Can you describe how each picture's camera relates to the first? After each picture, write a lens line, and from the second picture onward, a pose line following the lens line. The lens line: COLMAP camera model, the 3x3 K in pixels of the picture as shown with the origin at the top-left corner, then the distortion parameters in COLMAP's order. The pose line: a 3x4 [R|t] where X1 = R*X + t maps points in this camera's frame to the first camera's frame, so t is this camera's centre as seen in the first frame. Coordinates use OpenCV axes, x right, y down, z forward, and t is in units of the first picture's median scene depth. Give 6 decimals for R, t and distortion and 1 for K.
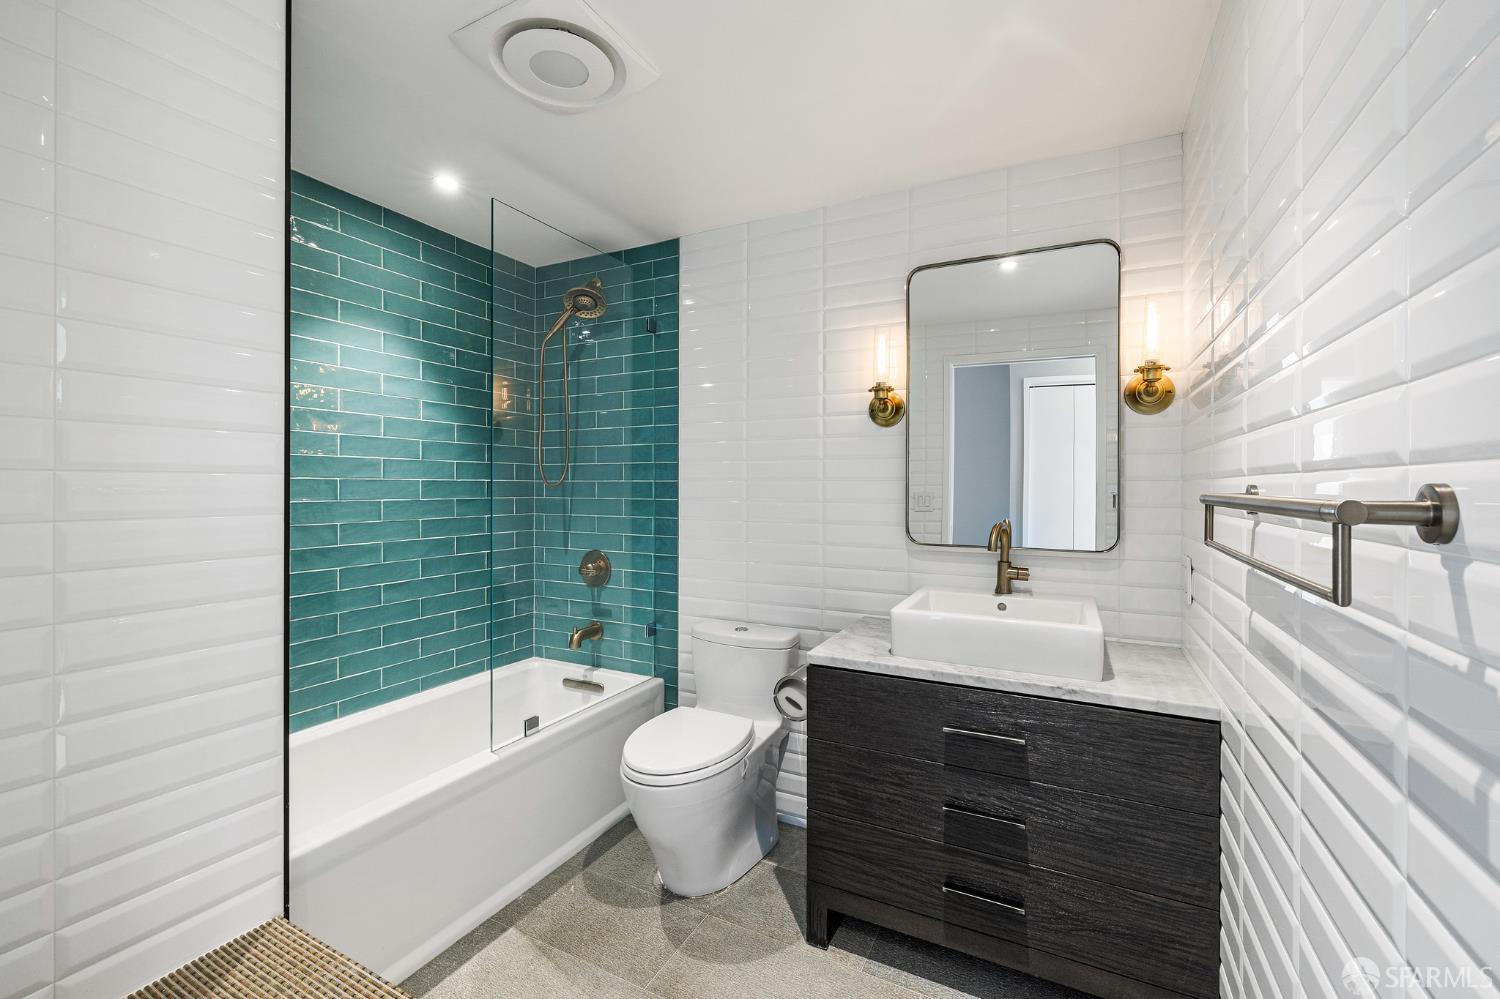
lens RADIAL K [[642.5, 0, 749.0], [0, 642.5, 490.1], [0, 0, 1]] dist [0.001597, 0.000152]
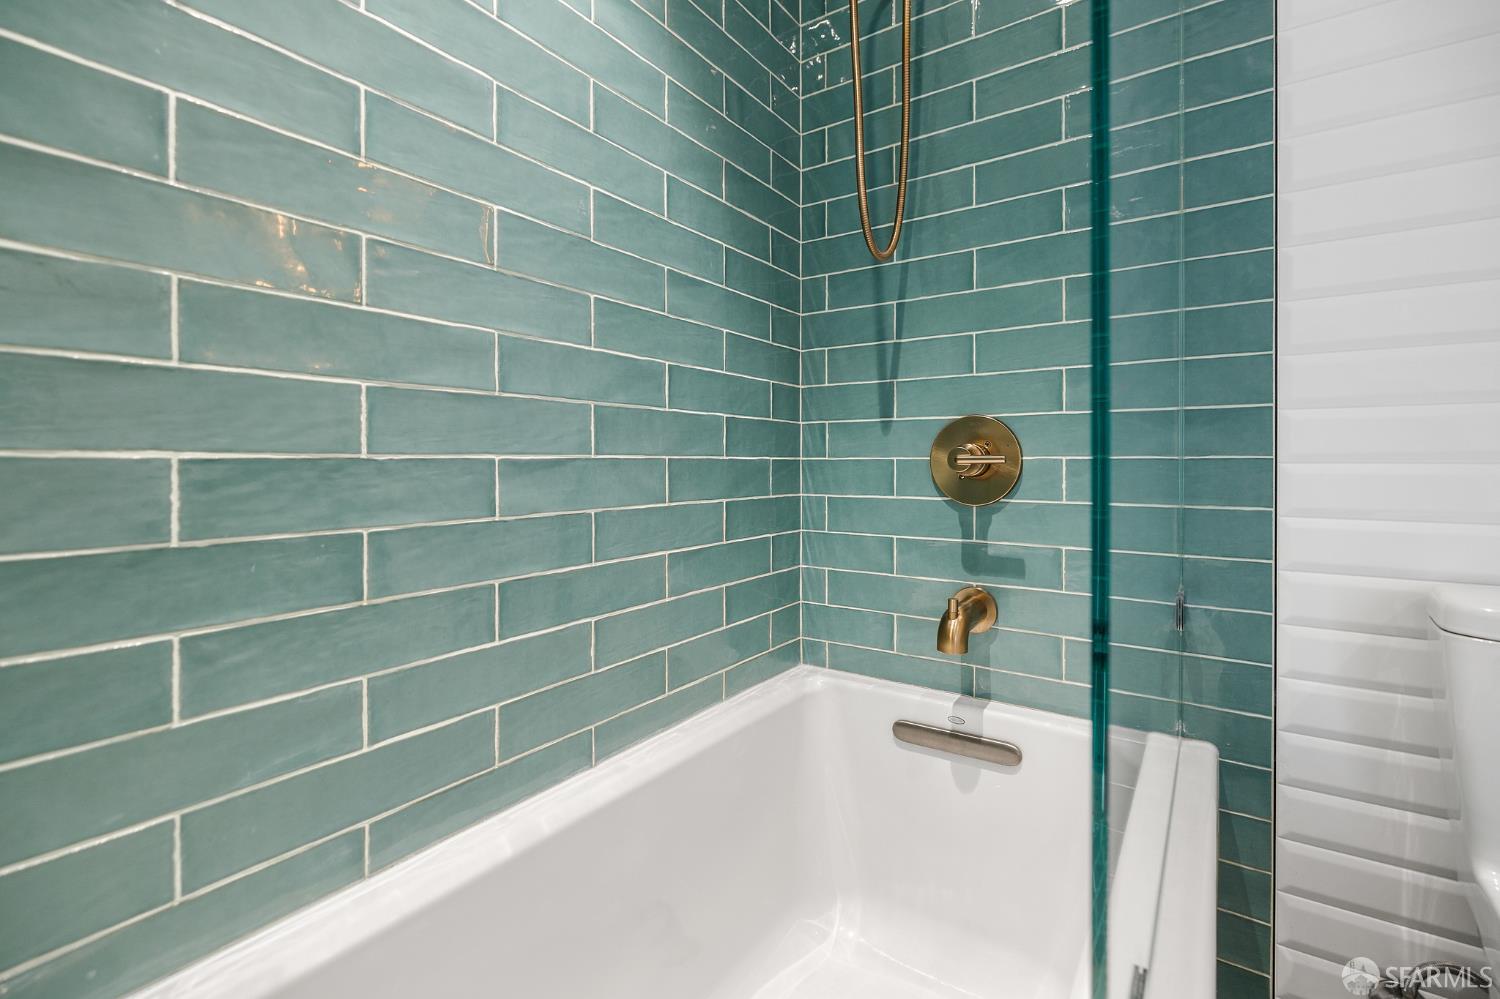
lens RADIAL K [[642.5, 0, 740.4], [0, 642.5, 477.2], [0, 0, 1]] dist [0.001597, 0.000152]
pose [[0.991393, -0.003682, -0.130871, -0.337947], [0.004502, 0.999972, 0.005973, 0.131694], [0.130845, -0.006510, 0.991381, 0.577029]]
